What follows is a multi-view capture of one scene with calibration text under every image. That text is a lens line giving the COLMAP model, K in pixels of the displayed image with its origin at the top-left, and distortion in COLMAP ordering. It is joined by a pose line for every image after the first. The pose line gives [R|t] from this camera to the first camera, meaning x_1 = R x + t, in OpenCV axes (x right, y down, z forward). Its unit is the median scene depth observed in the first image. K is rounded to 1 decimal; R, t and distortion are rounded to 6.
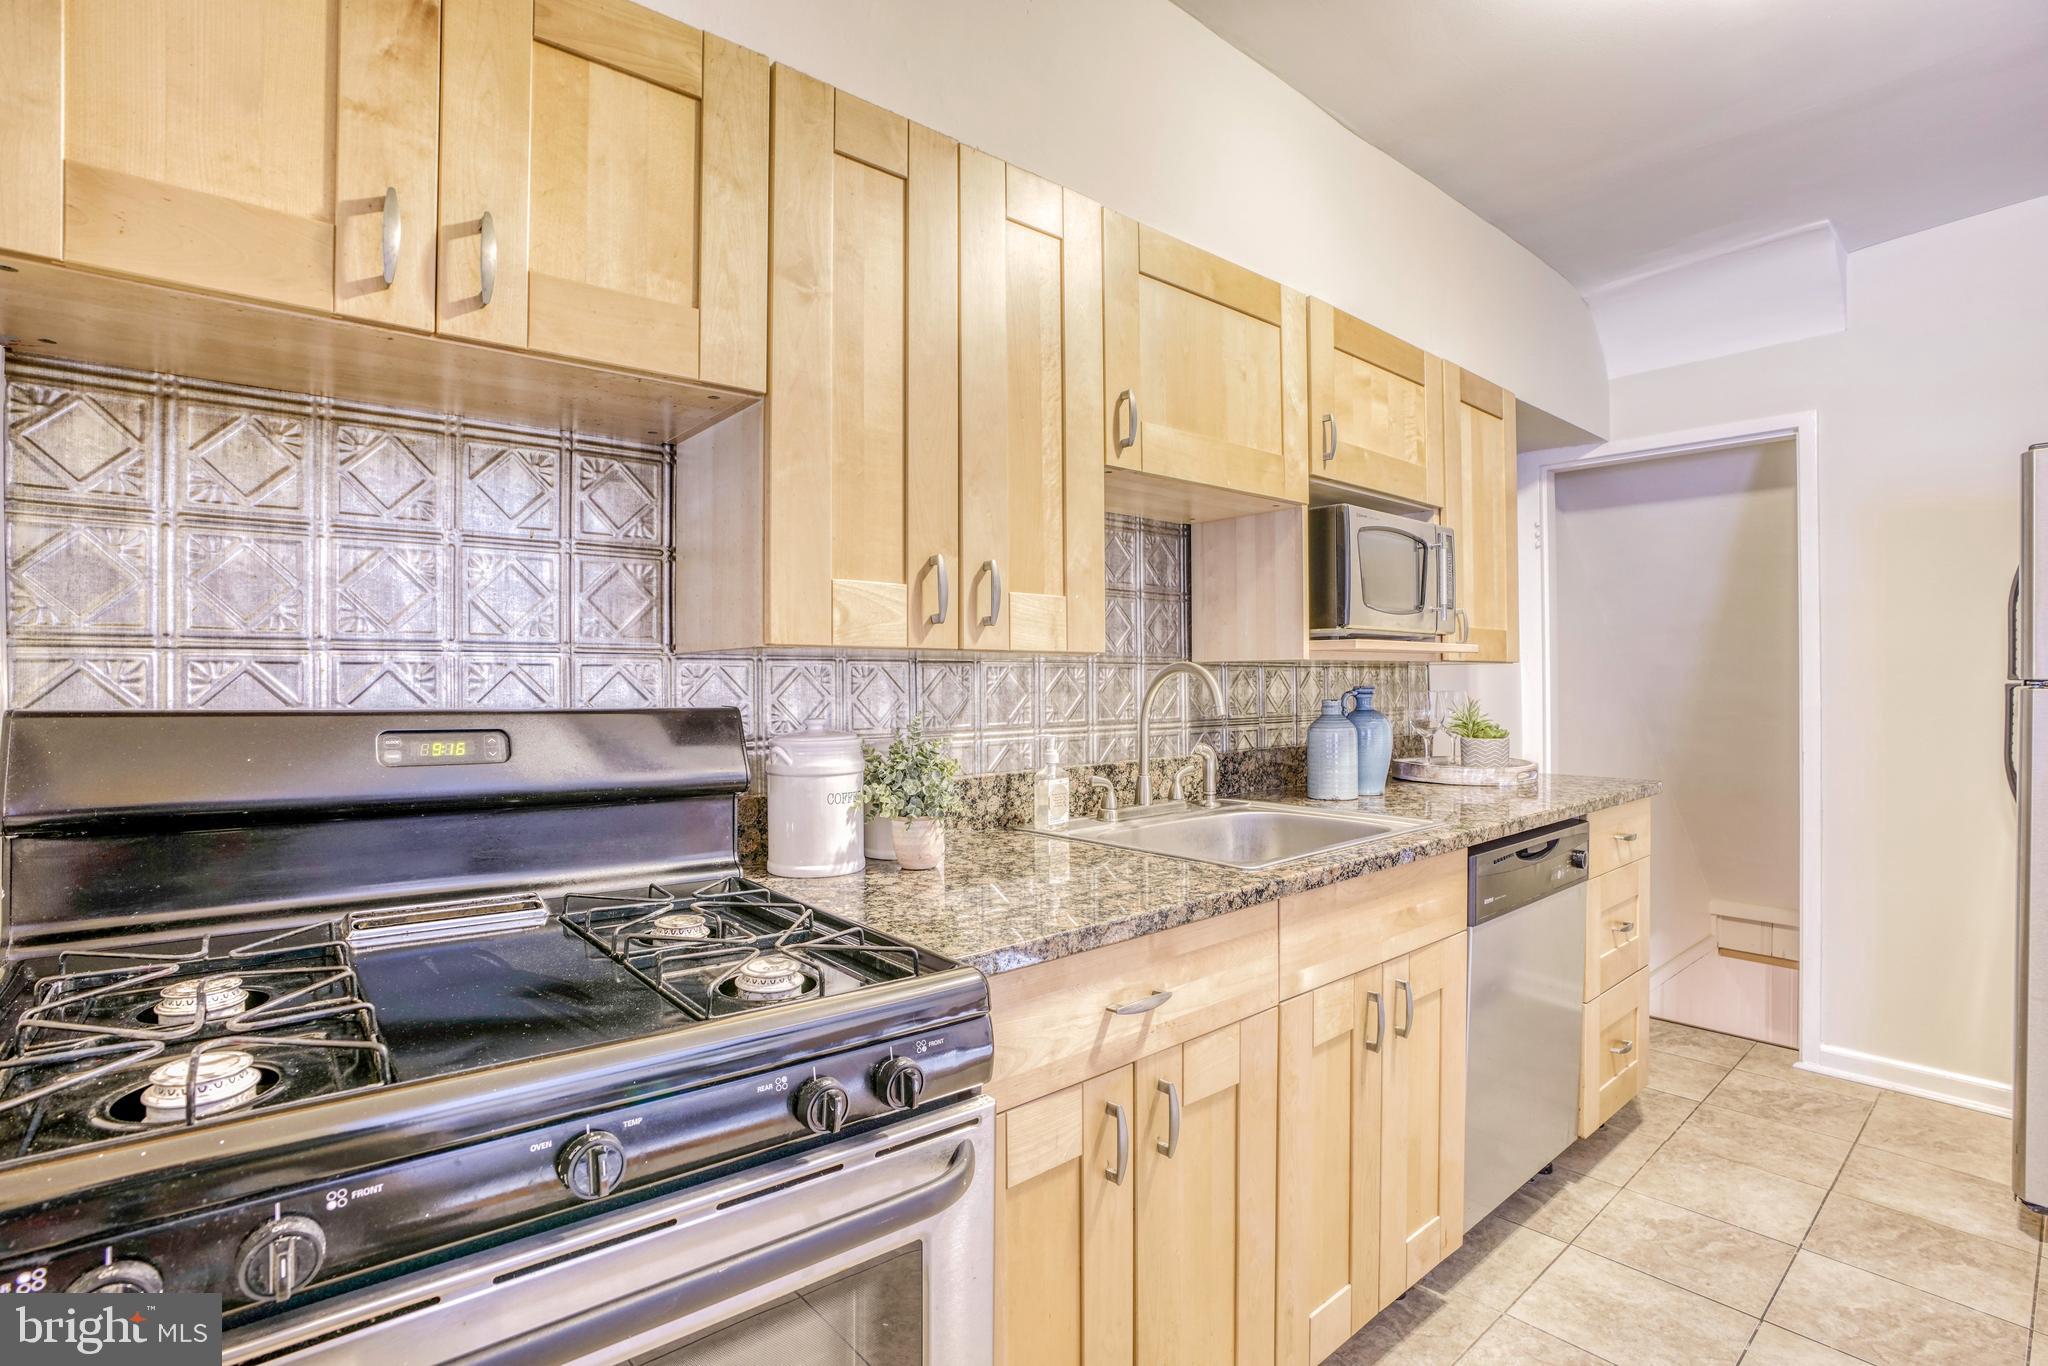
lens RADIAL K [[965.9, 0, 989.1], [0, 965.9, 680.3], [0, 0, 1]] dist [-0.062808, 0.022133]
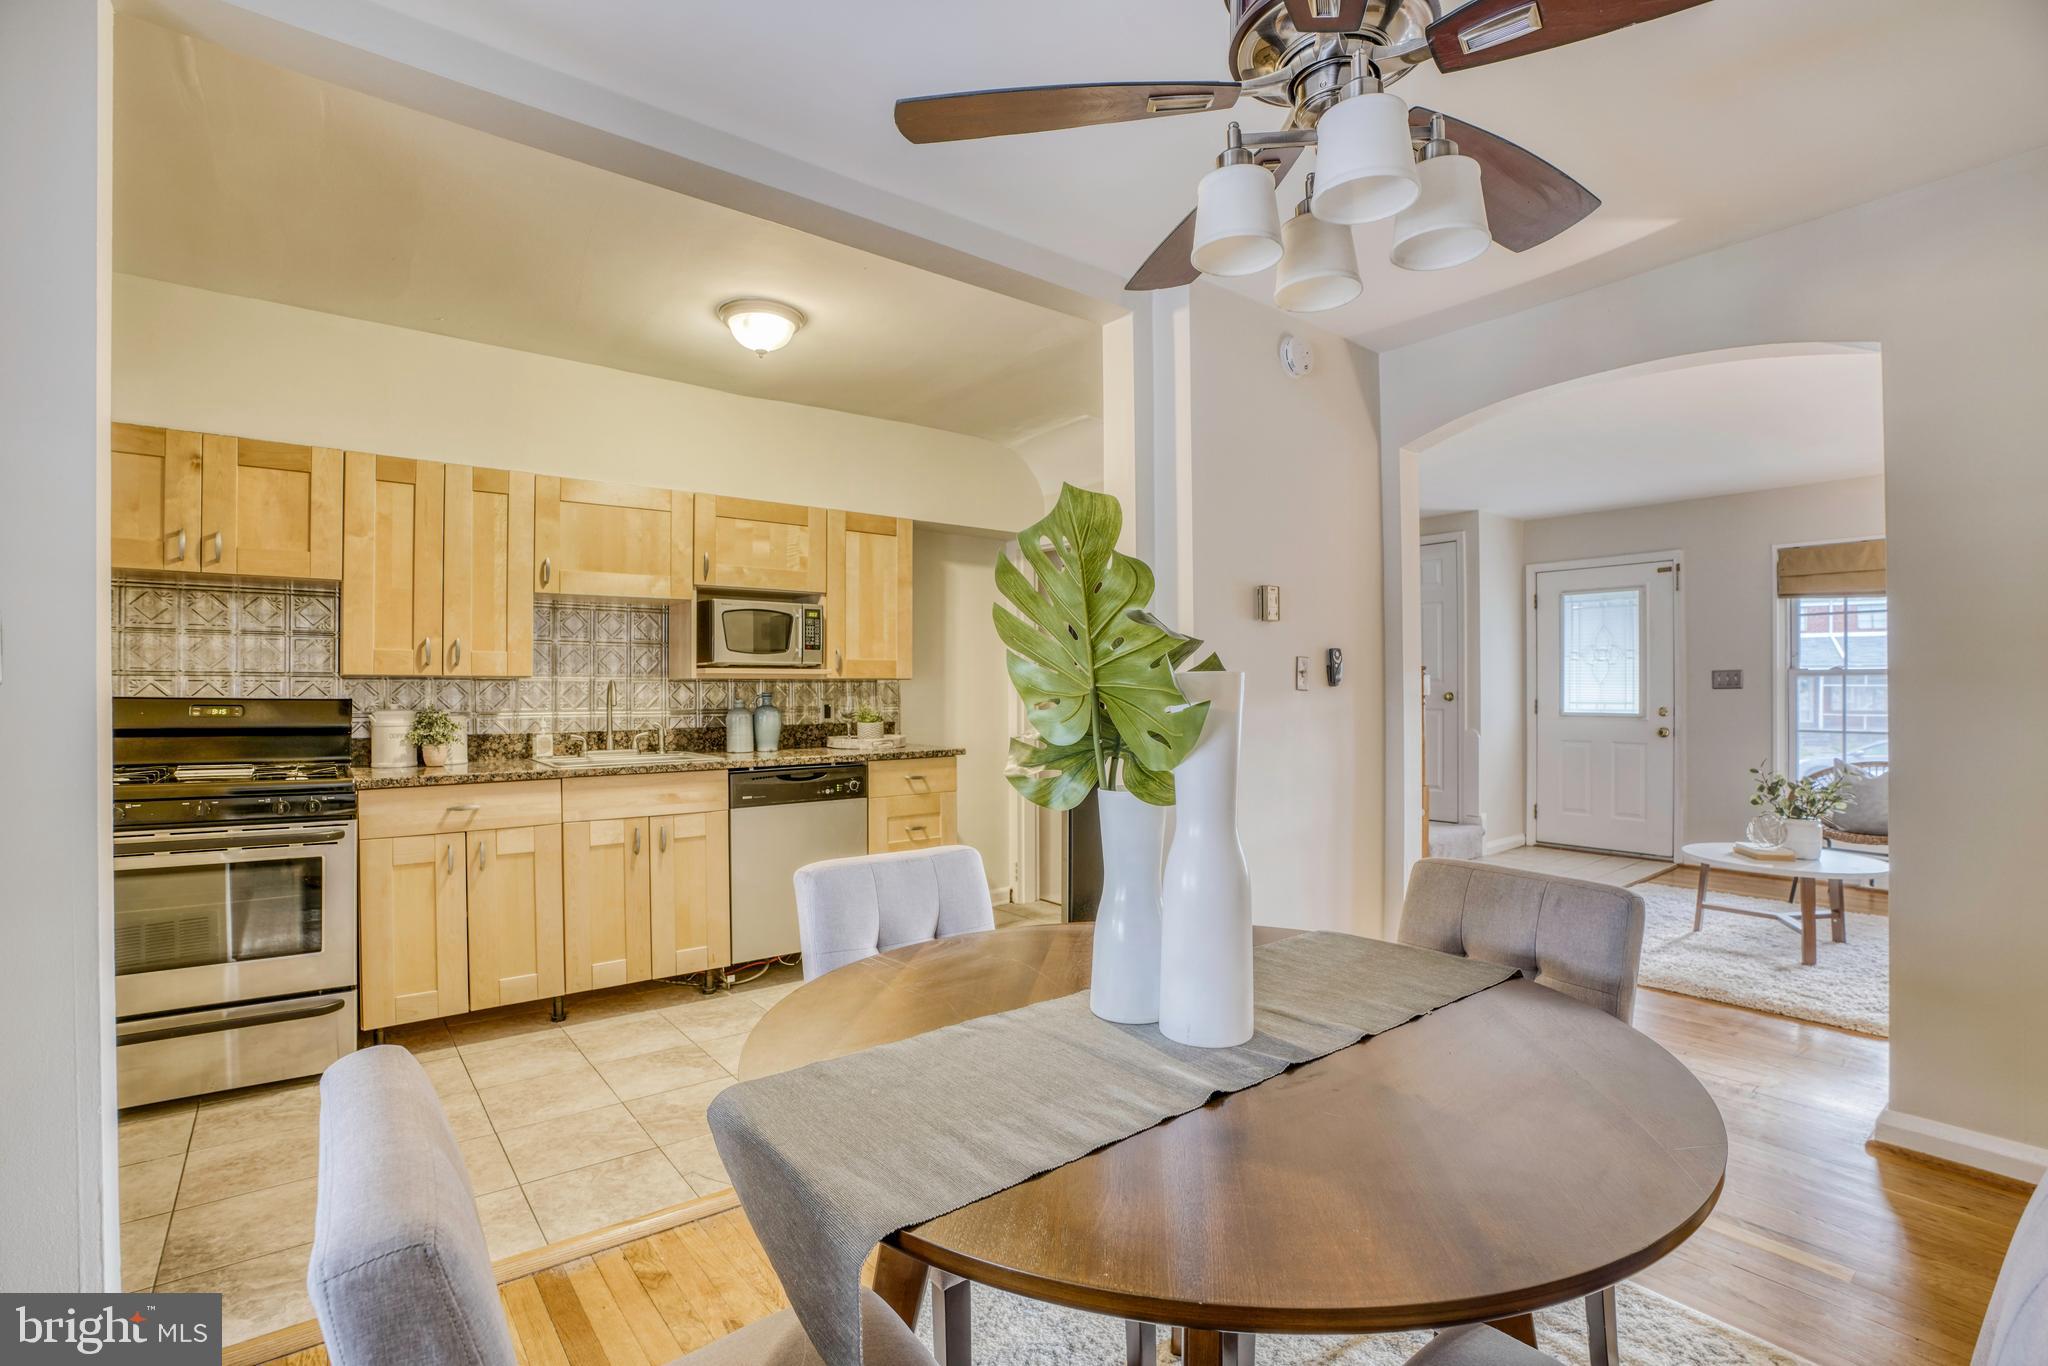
lens RADIAL K [[965.9, 0, 1014.3], [0, 965.9, 692.0], [0, 0, 1]] dist [-0.062808, 0.022133]
pose [[0.998974, 0.004251, -0.045094, 1.480978], [-0.004128, 0.999988, 0.002818, -0.002724], [0.045106, -0.002629, 0.998979, -1.286391]]
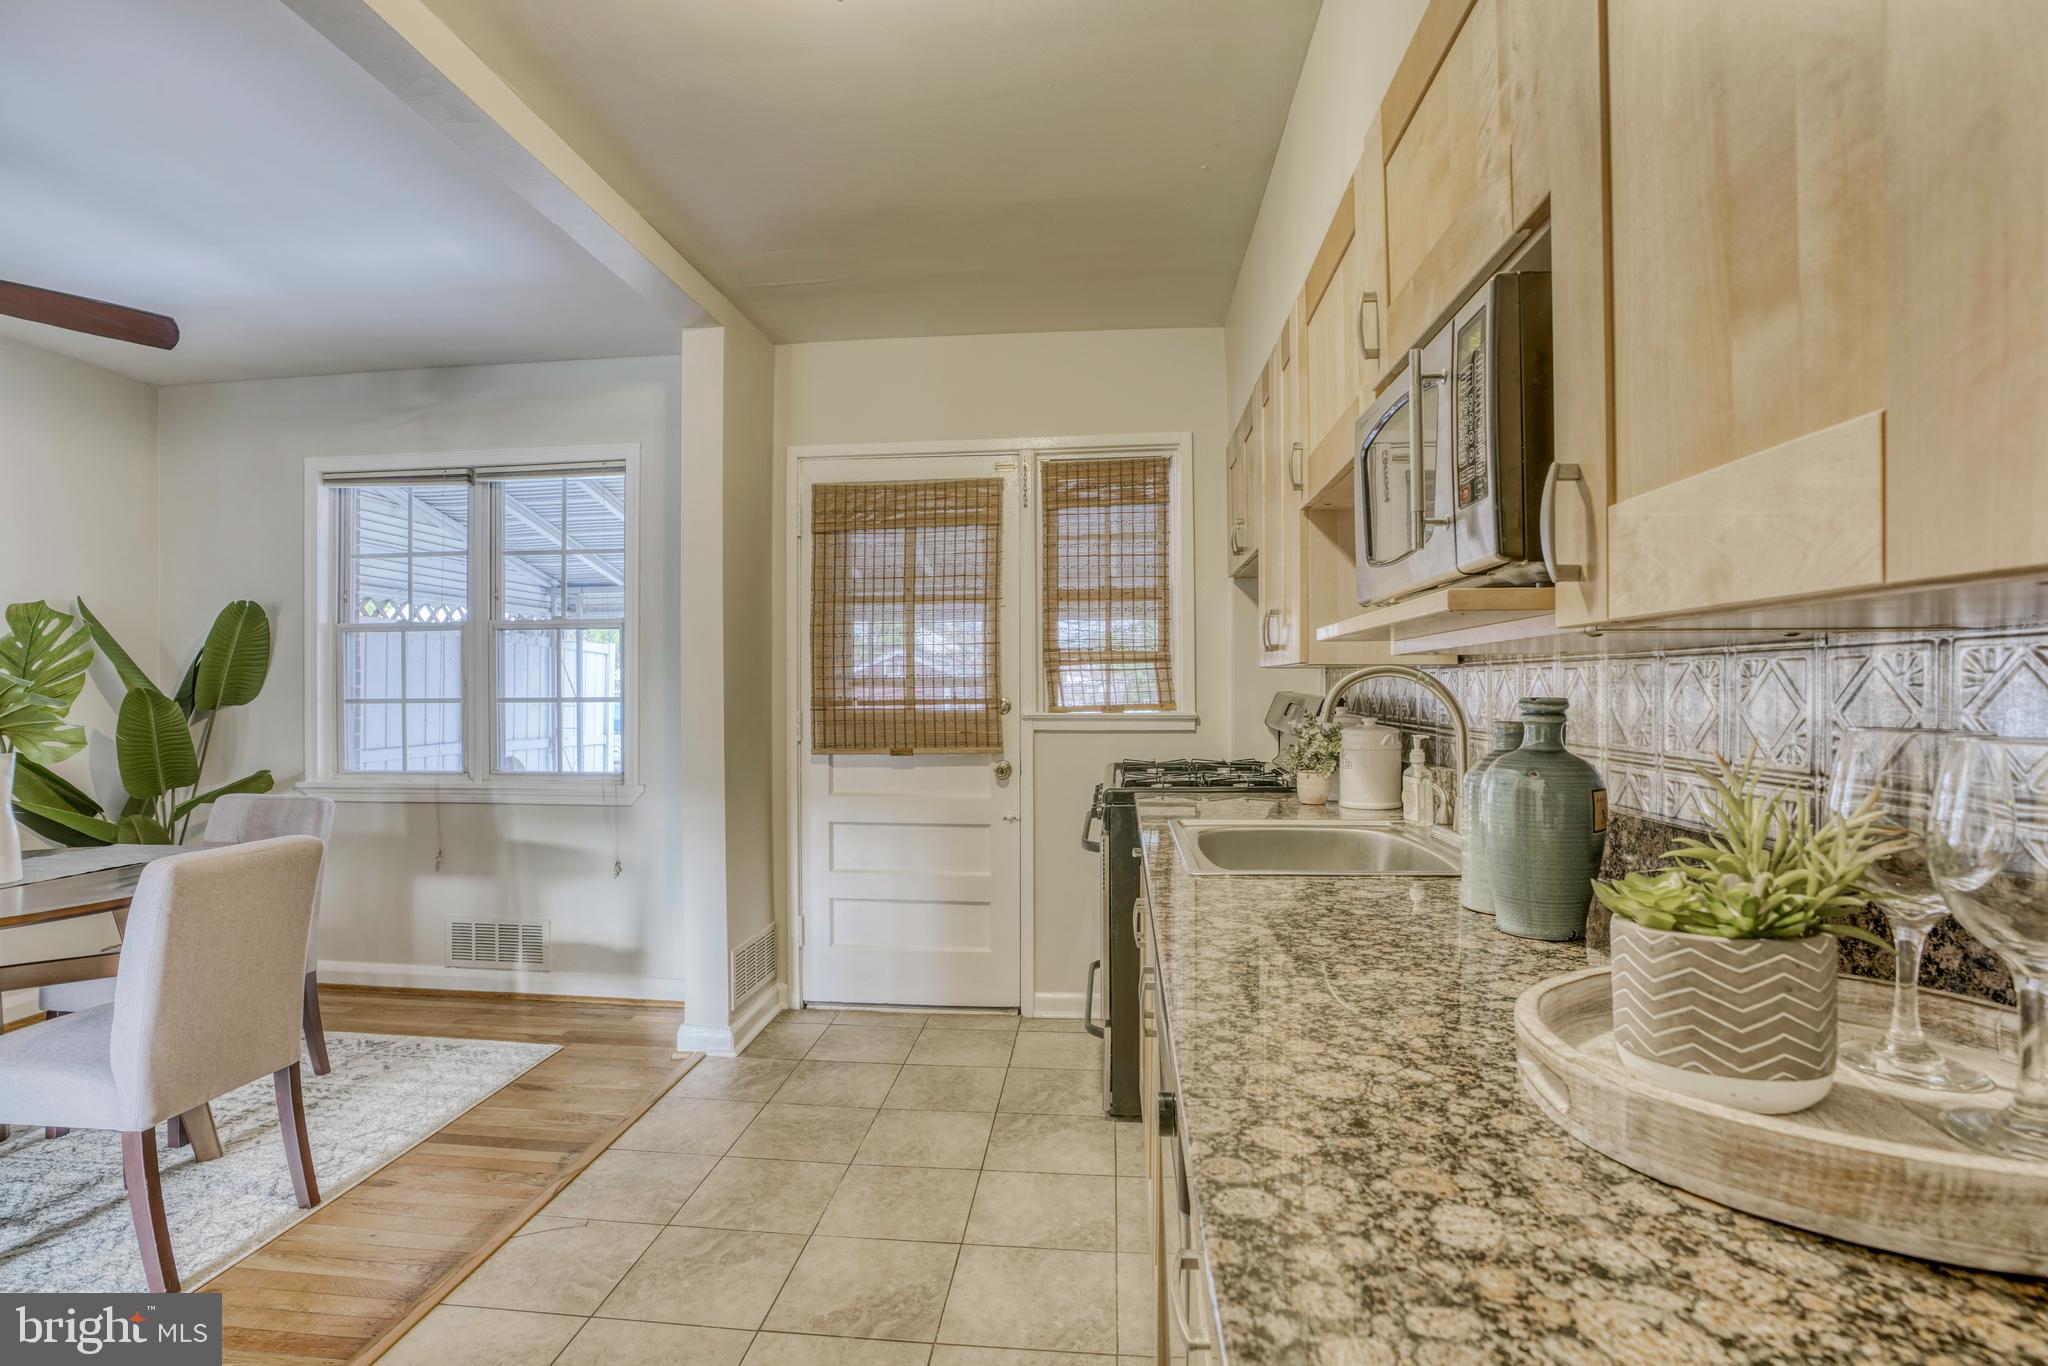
lens RADIAL K [[965.9, 0, 1017.5], [0, 965.9, 699.0], [0, 0, 1]] dist [-0.062808, 0.022133]
pose [[-0.719726, 0.016346, -0.694066, 1.369785], [0.007683, 0.999849, 0.015580, -0.003100], [0.694216, 0.005880, -0.719743, 1.817846]]
